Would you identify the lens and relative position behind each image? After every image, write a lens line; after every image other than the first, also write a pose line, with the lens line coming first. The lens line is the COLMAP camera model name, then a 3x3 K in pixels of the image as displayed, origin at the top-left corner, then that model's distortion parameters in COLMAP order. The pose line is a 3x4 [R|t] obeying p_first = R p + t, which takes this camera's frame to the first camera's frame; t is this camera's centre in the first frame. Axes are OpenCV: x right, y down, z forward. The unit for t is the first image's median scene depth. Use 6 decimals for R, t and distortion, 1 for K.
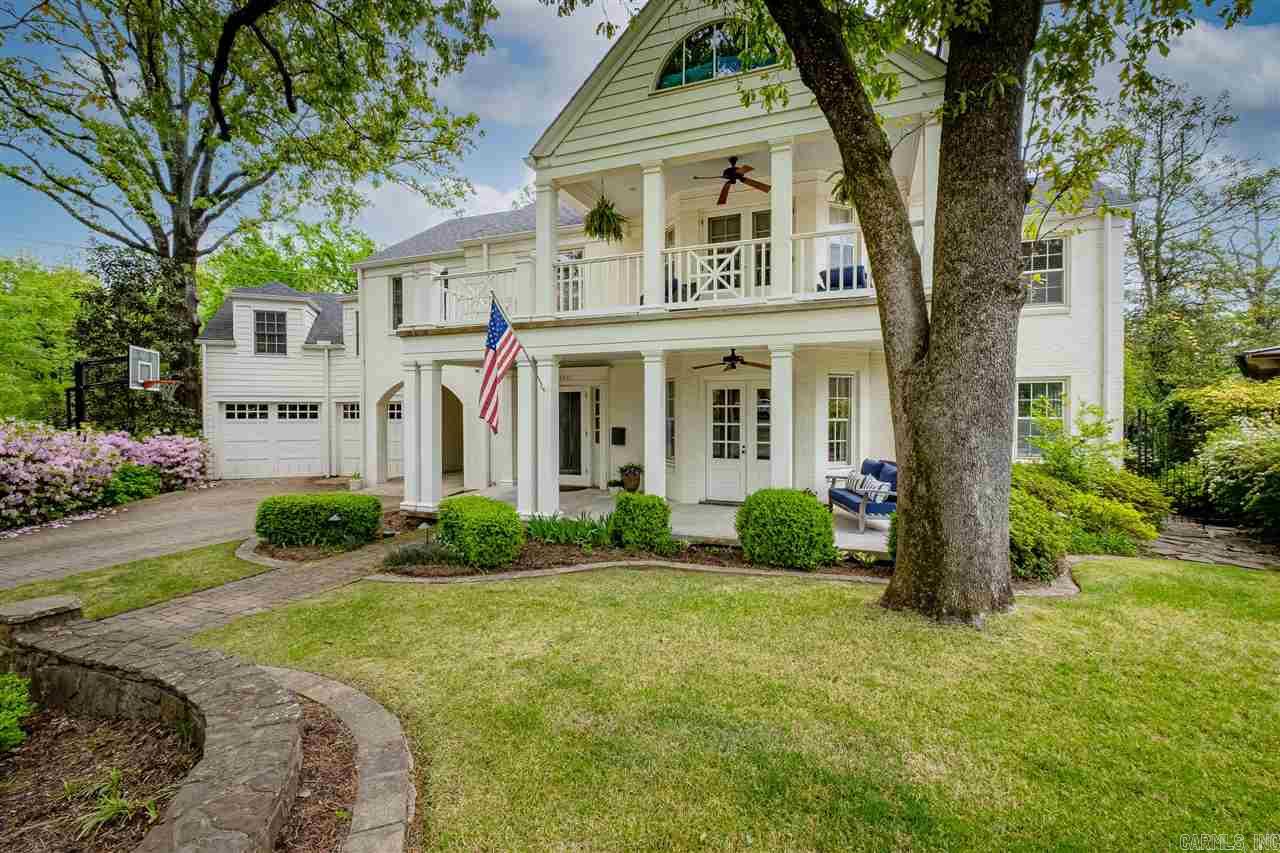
lens RADIAL K [[540.0, 0, 640.0], [0, 540.0, 426.5], [0, 0, 1]] dist [-0.000005, -0.000028]
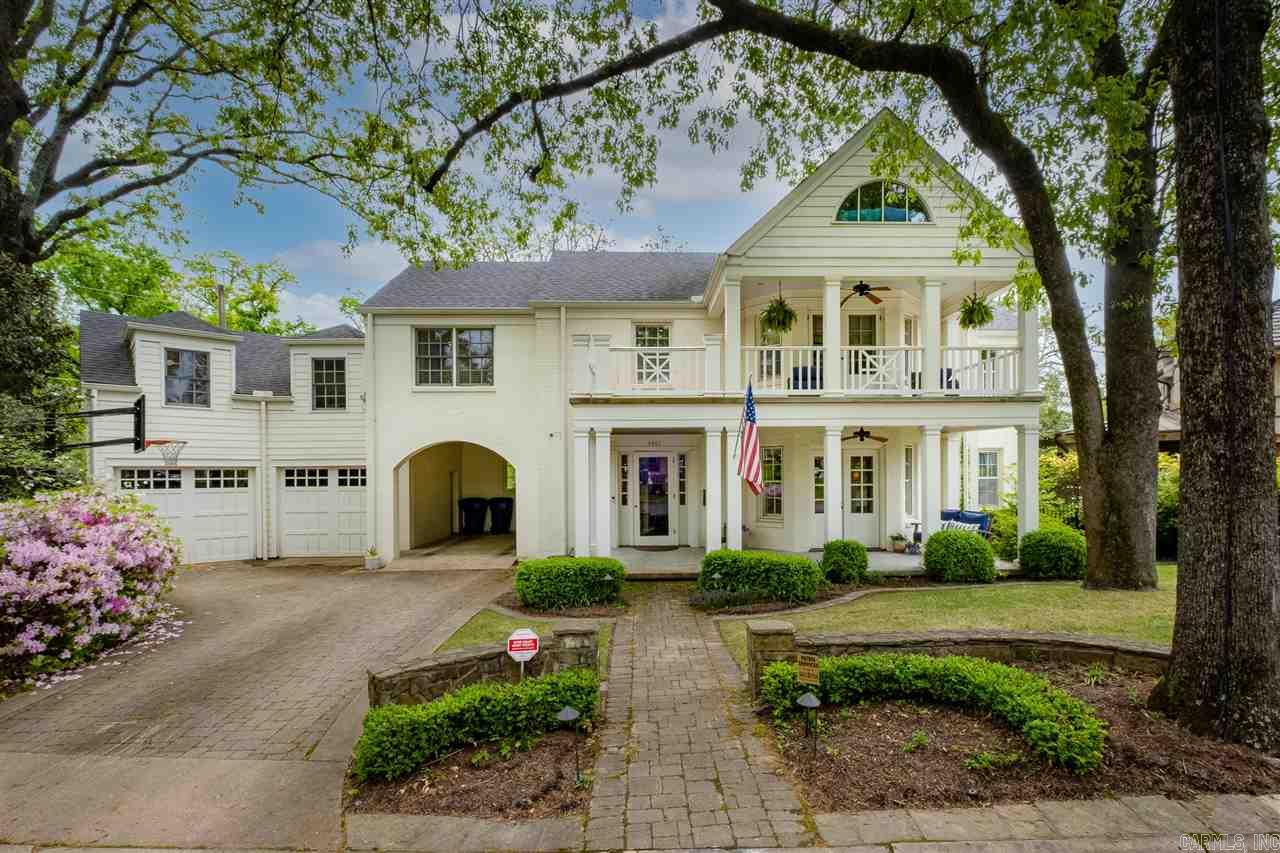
lens RADIAL K [[583.3, 0, 640.8], [0, 583.3, 480.3], [0, 0, 1]] dist [-0.000578, -0.000121]
pose [[0.917438, -0.010880, 0.397729, -0.542901], [0.019244, 0.999670, -0.017044, 0.001201], [-0.397412, 0.023291, 0.917345, -0.031836]]
